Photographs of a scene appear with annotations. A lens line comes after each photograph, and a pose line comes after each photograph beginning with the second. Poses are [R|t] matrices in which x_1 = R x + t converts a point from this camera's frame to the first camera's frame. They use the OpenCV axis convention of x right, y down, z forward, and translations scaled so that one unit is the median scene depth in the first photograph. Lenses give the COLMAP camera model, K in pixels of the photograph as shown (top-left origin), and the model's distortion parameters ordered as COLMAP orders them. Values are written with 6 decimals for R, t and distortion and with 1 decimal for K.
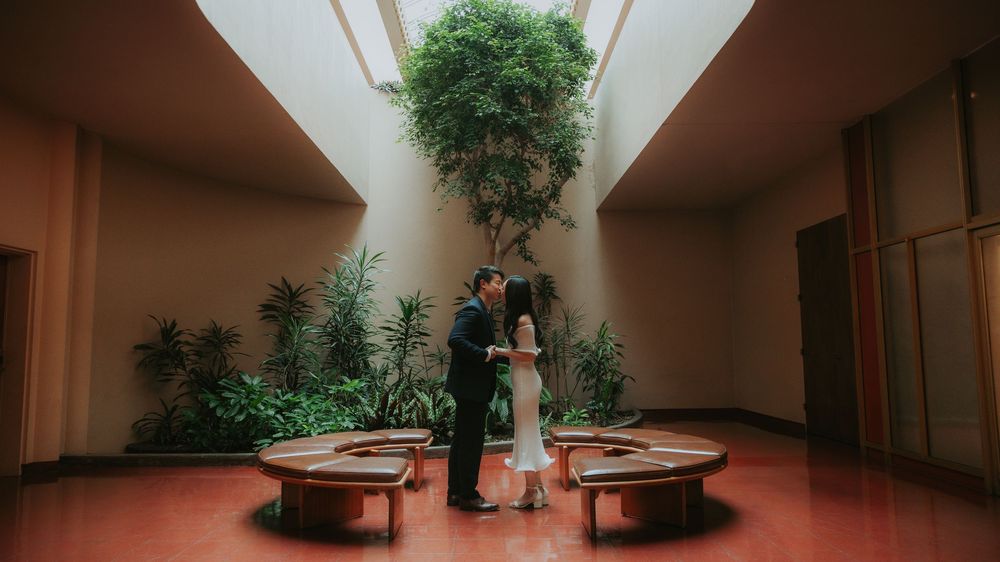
lens RADIAL K [[714.1, 0, 493.2], [0, 714.1, 280.6], [0, 0, 1]] dist [-0.001932, -0.001134]
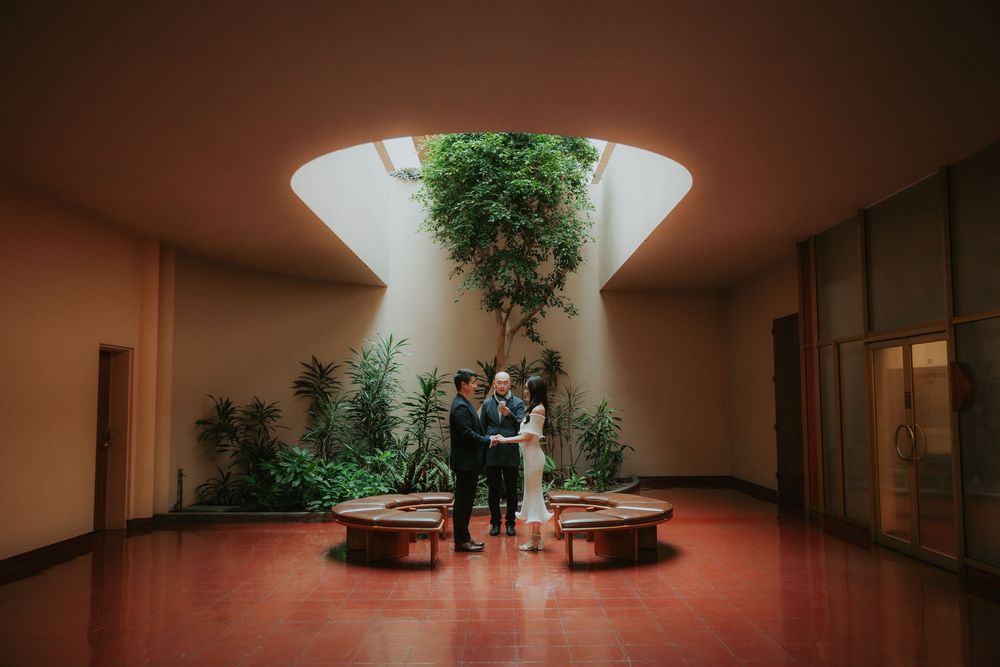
lens RADIAL K [[810.7, 0, 500.0], [0, 810.7, 333.5], [0, 0, 1]] dist [0.005210, 0.001845]
pose [[0.999984, 0.002932, -0.004904, 0.000652], [-0.002899, 0.999972, 0.006866, -0.057117], [0.004924, -0.006851, 0.999964, -0.294841]]
